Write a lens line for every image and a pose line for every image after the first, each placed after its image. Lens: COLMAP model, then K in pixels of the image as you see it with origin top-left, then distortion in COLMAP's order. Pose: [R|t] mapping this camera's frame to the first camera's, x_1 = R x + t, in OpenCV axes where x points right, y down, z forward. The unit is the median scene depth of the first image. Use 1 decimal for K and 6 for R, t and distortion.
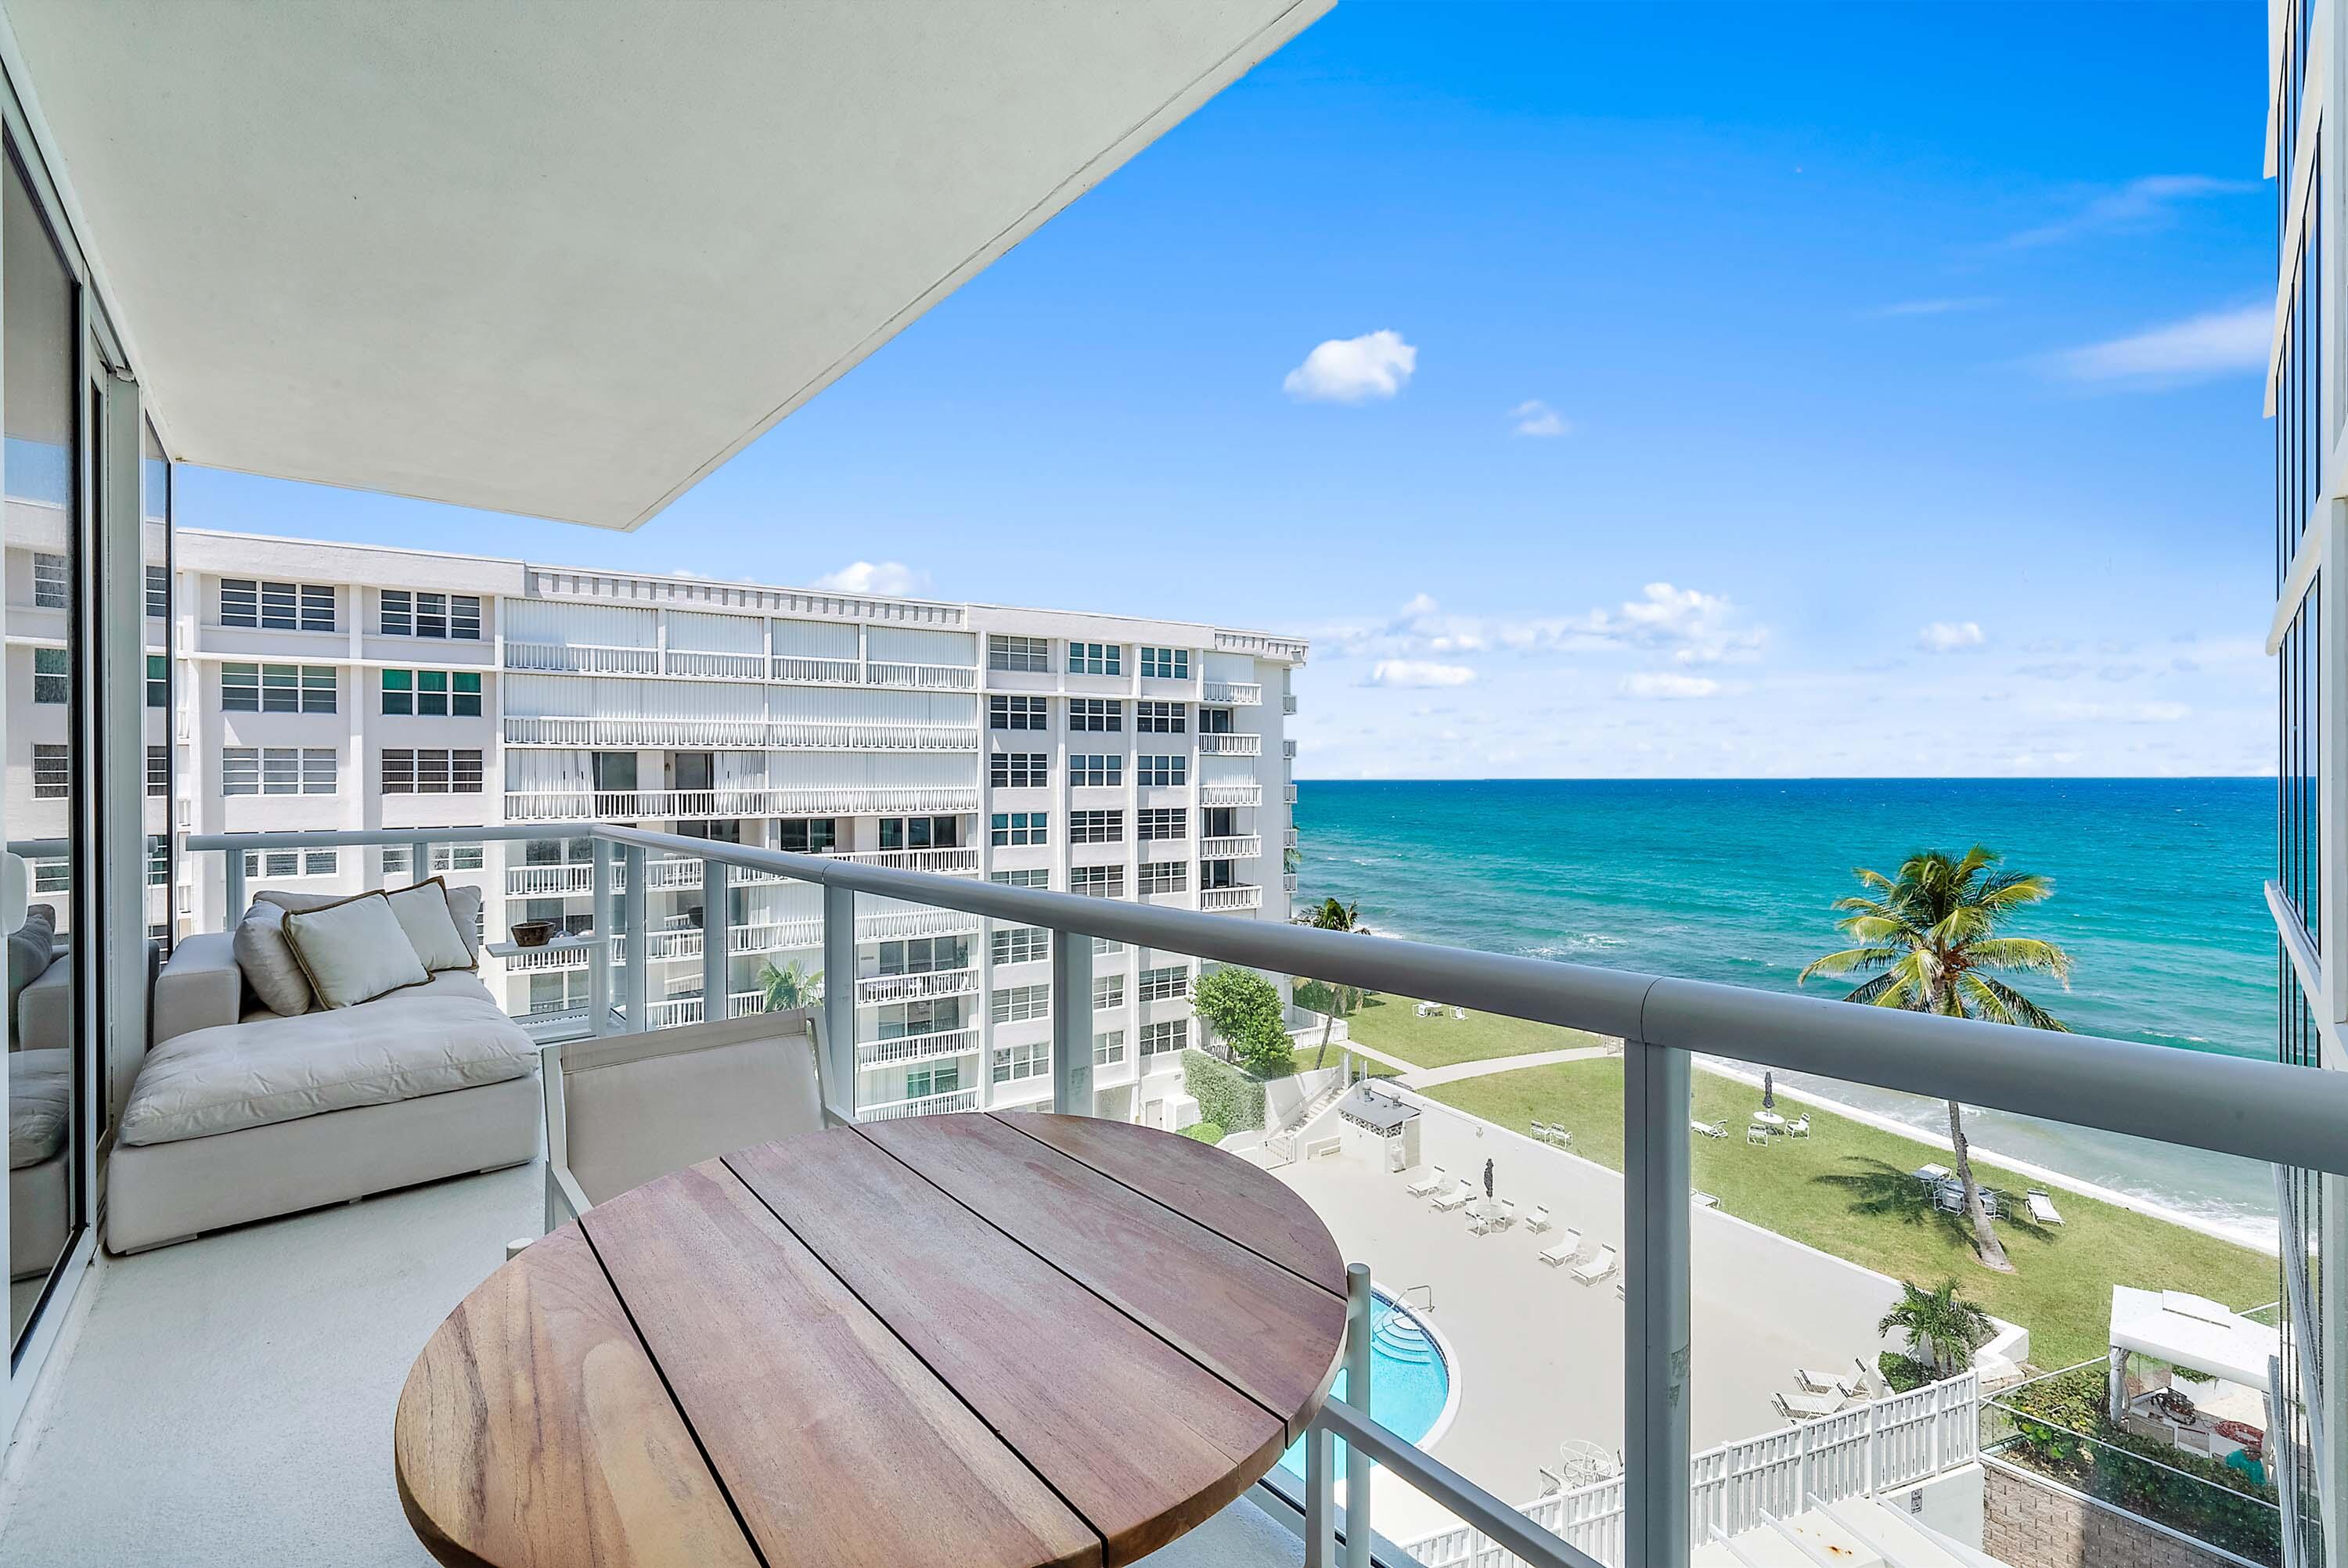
lens RADIAL K [[962.6, 0, 1178.5], [0, 962.6, 783.7], [0, 0, 1]] dist [-0.002878, -0.000206]
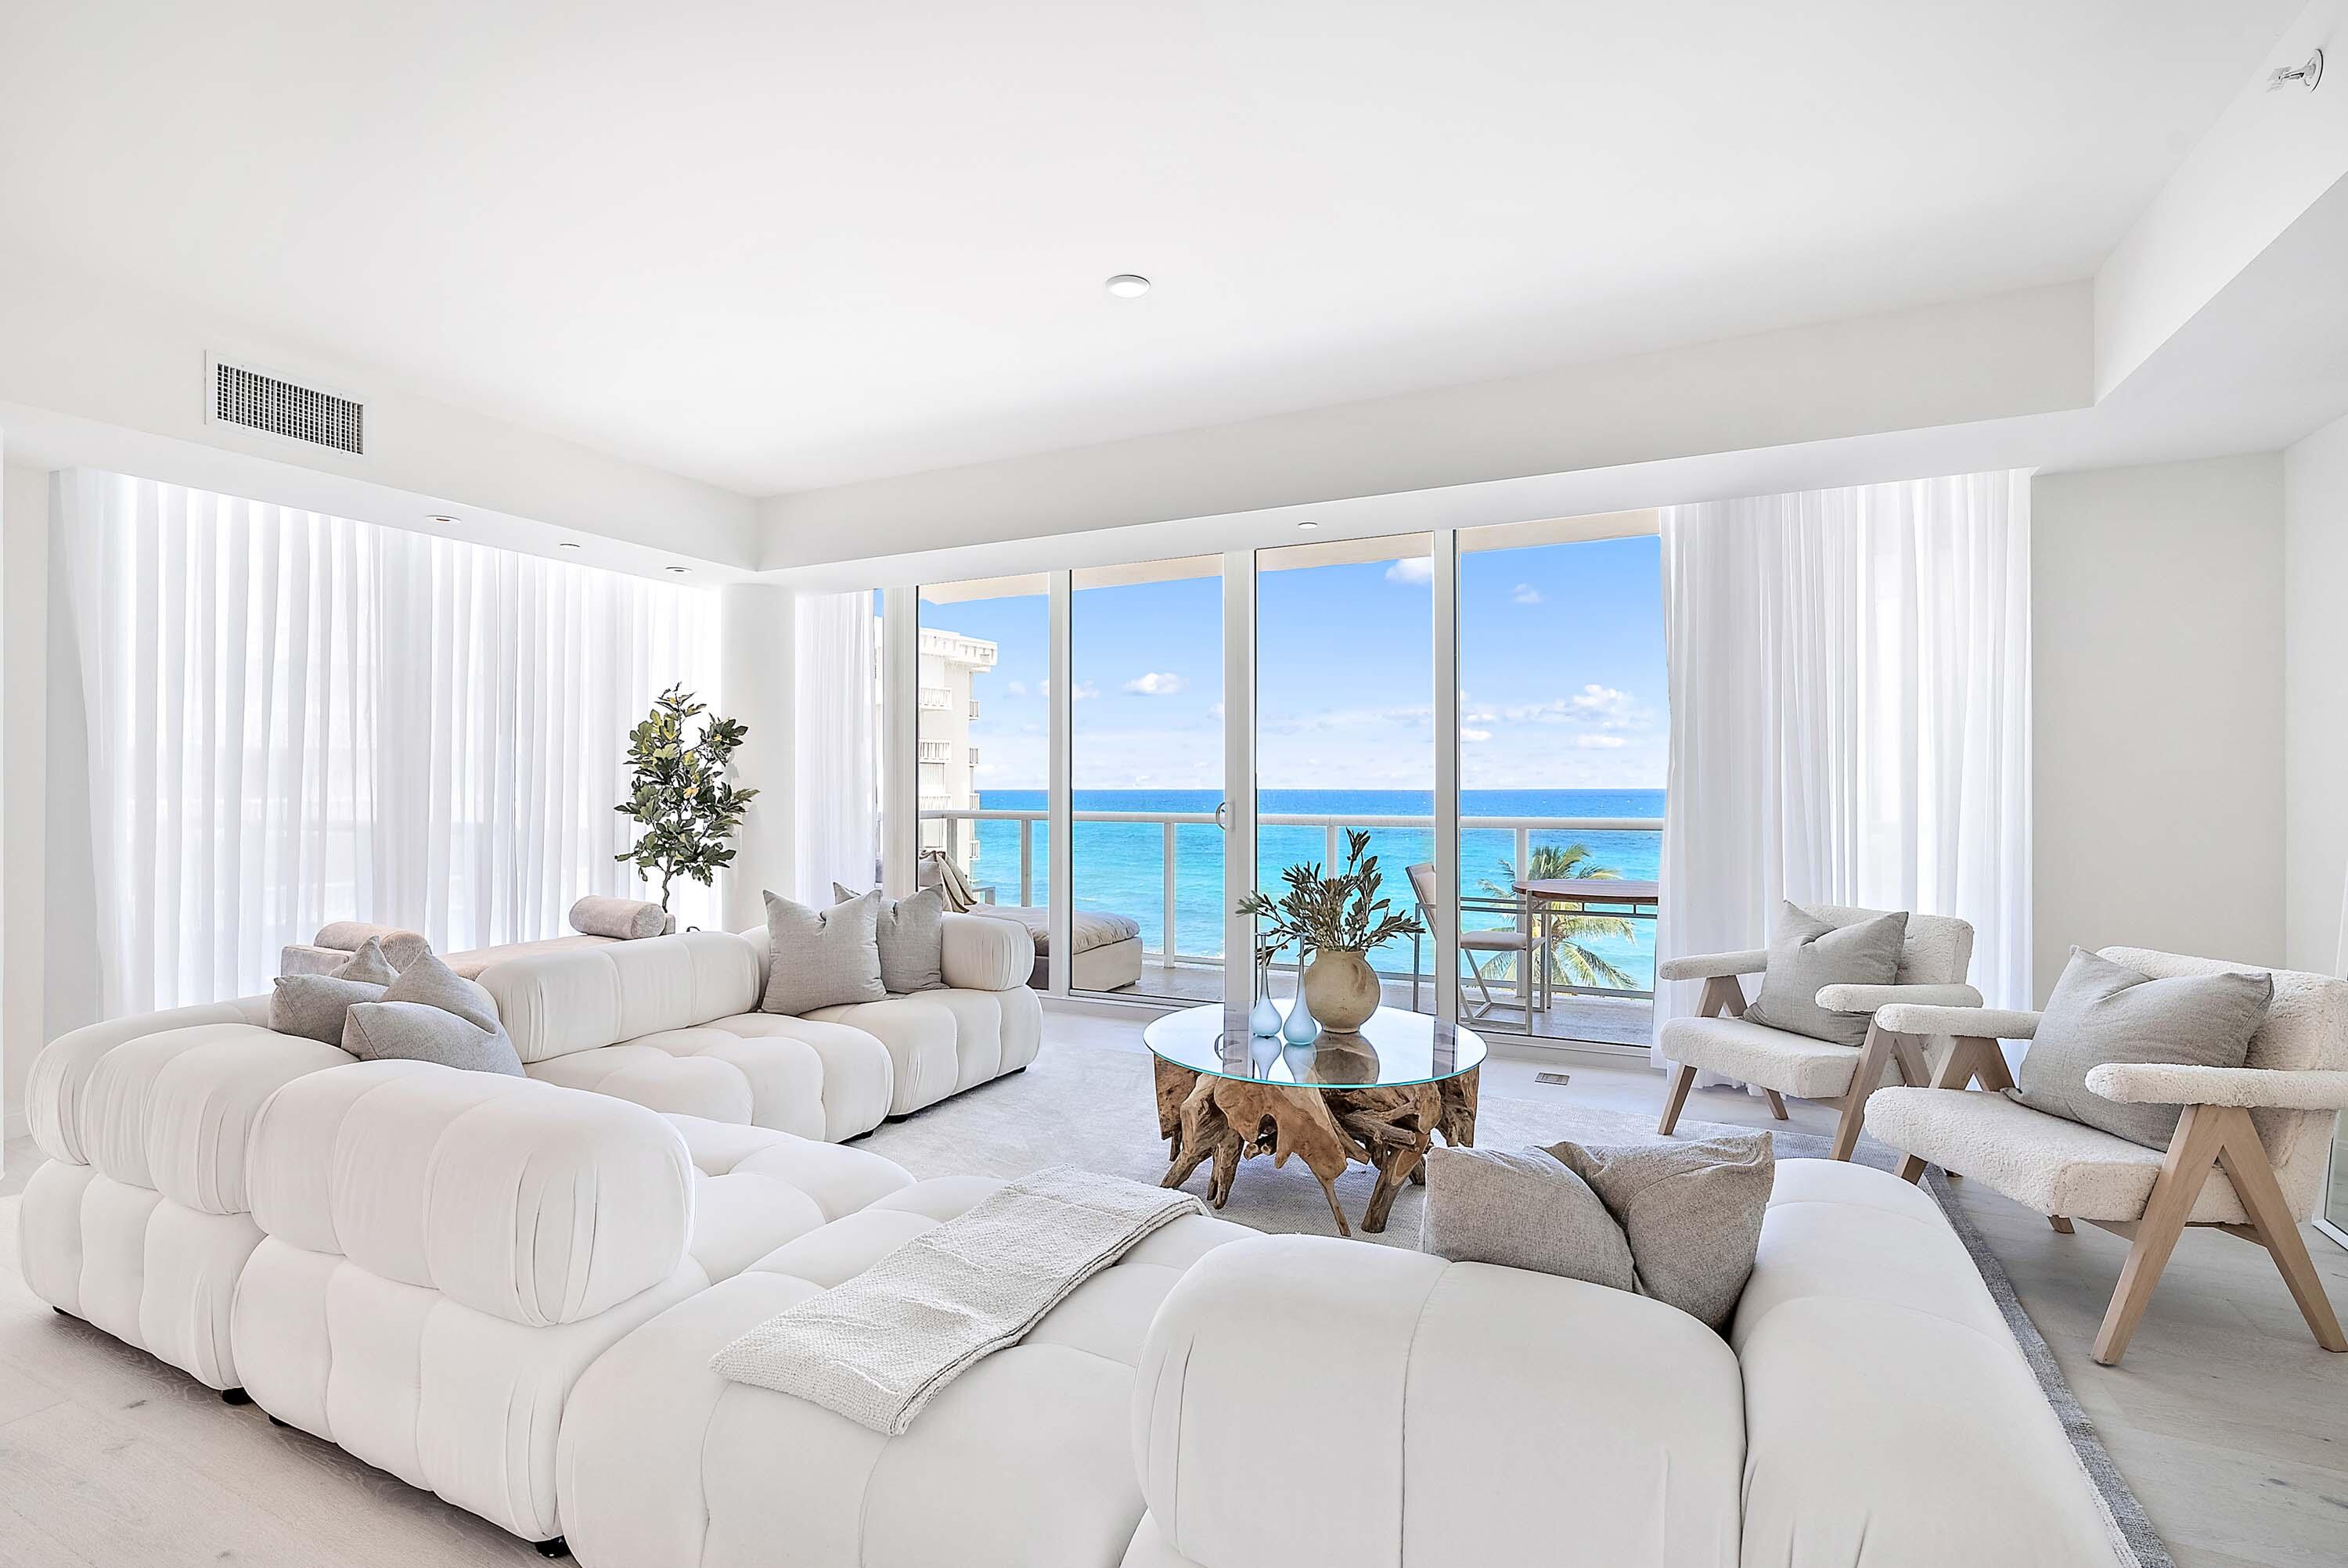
lens RADIAL K [[1070.7, 0, 1193.7], [0, 1070.7, 780.9], [0, 0, 1]] dist [0.002750, -0.001601]
pose [[0.923419, 0.004808, 0.383762, -0.100199], [0.000104, 0.999918, -0.012776, 0.002140], [-0.383792, 0.011838, 0.923344, -0.067758]]
